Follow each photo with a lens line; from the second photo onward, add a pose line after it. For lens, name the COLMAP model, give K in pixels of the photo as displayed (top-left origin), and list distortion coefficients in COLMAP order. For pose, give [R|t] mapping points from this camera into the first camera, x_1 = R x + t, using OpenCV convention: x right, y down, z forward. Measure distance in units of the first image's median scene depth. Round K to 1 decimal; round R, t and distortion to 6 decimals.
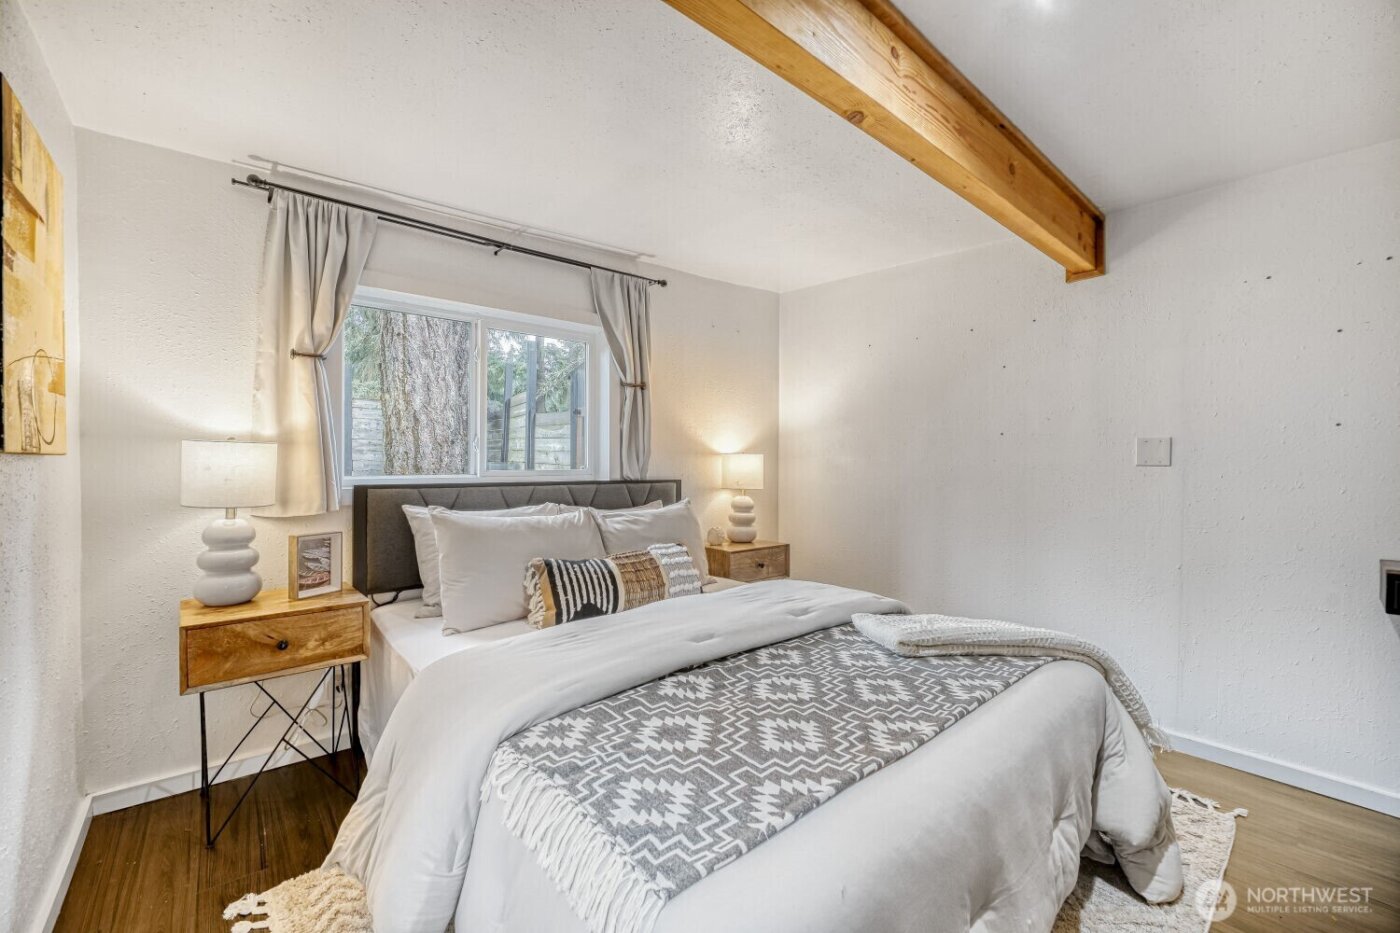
lens RADIAL K [[570.0, 0, 700.8], [0, 570.0, 441.1], [0, 0, 1]] dist [-0.035339, -0.000054]
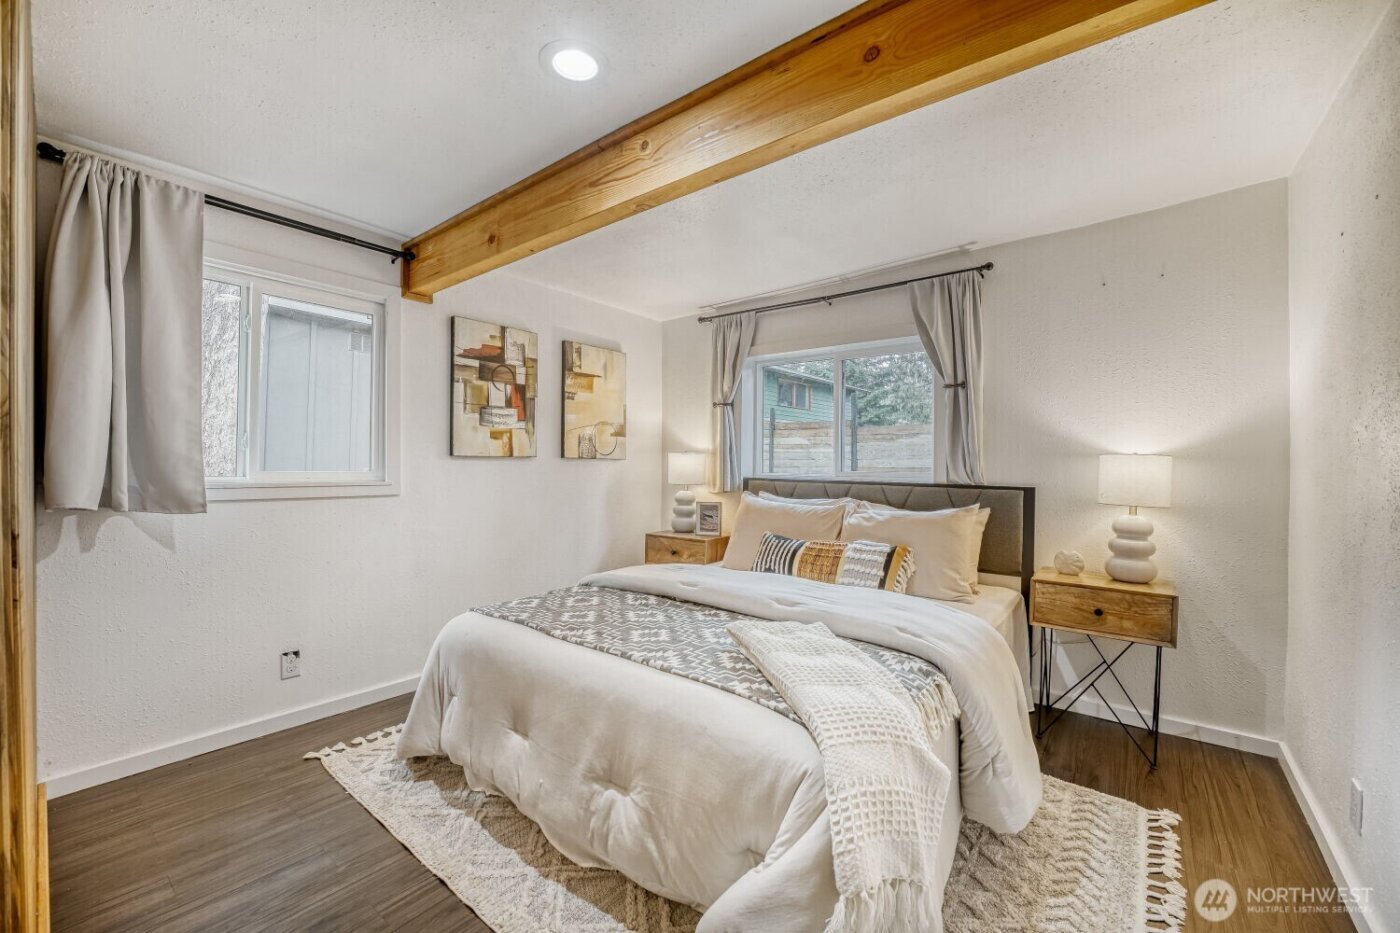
lens RADIAL K [[564.7, 0, 700.0], [0, 564.7, 466.5], [0, 0, 1]] dist [0.000256, 0.000002]
pose [[0.197370, 0.013889, -0.980231, 0.872770], [0.033024, 0.999238, 0.020808, 0.002688], [0.979773, -0.036478, 0.196761, 0.446917]]
